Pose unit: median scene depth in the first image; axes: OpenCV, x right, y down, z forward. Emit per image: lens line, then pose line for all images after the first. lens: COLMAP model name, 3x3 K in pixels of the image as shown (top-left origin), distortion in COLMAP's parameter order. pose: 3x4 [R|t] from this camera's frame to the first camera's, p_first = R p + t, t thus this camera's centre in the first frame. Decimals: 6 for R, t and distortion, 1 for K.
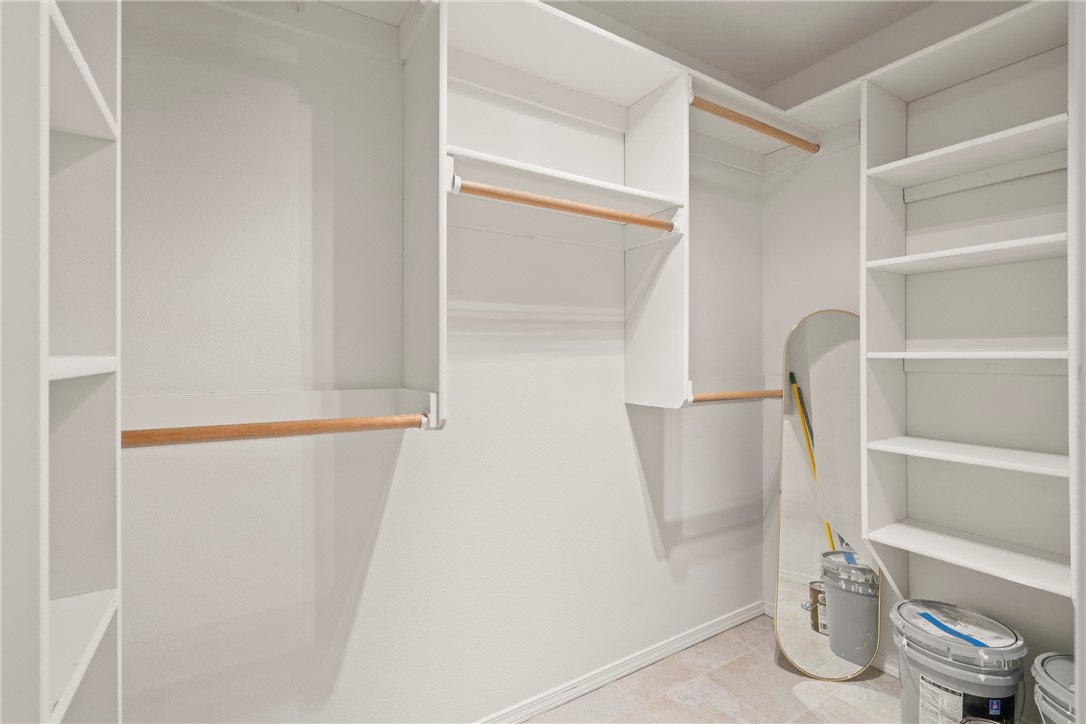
lens RADIAL K [[496.4, 0, 536.7], [0, 496.4, 354.9], [0, 0, 1]] dist [-0.010605, 0.003869]
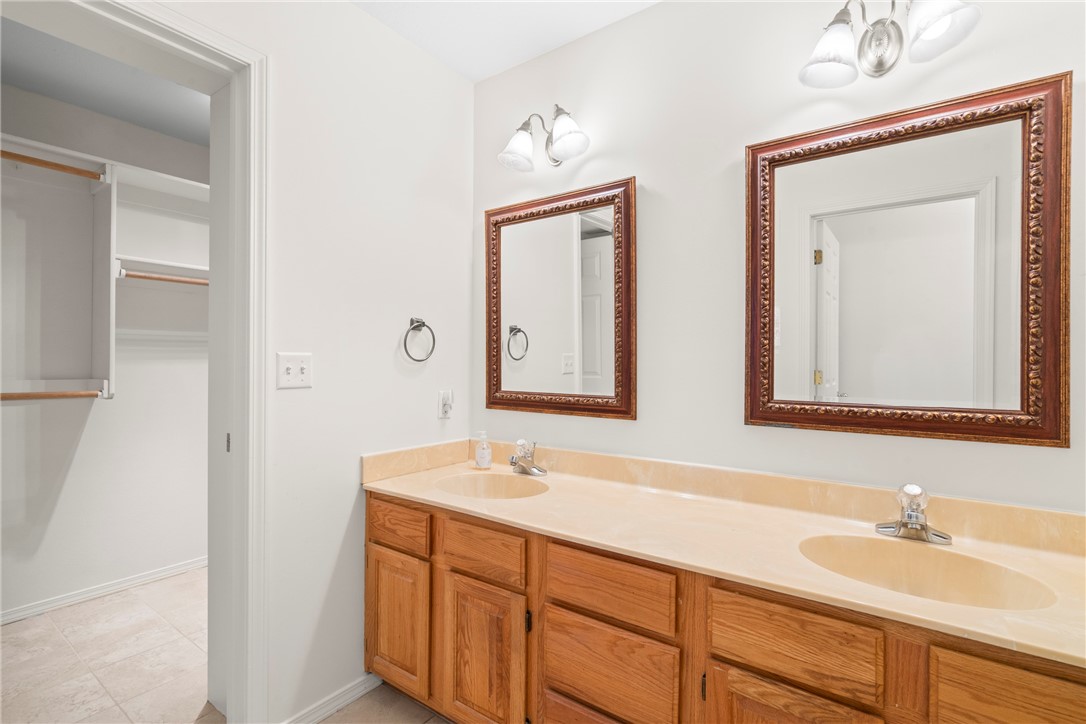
lens RADIAL K [[496.4, 0, 527.4], [0, 496.4, 353.6], [0, 0, 1]] dist [-0.010605, 0.003869]
pose [[0.924214, 0.005276, 0.381839, 0.582937], [-0.001230, 0.999940, -0.010840, -0.008552], [-0.381874, 0.009549, 0.924165, -1.434842]]
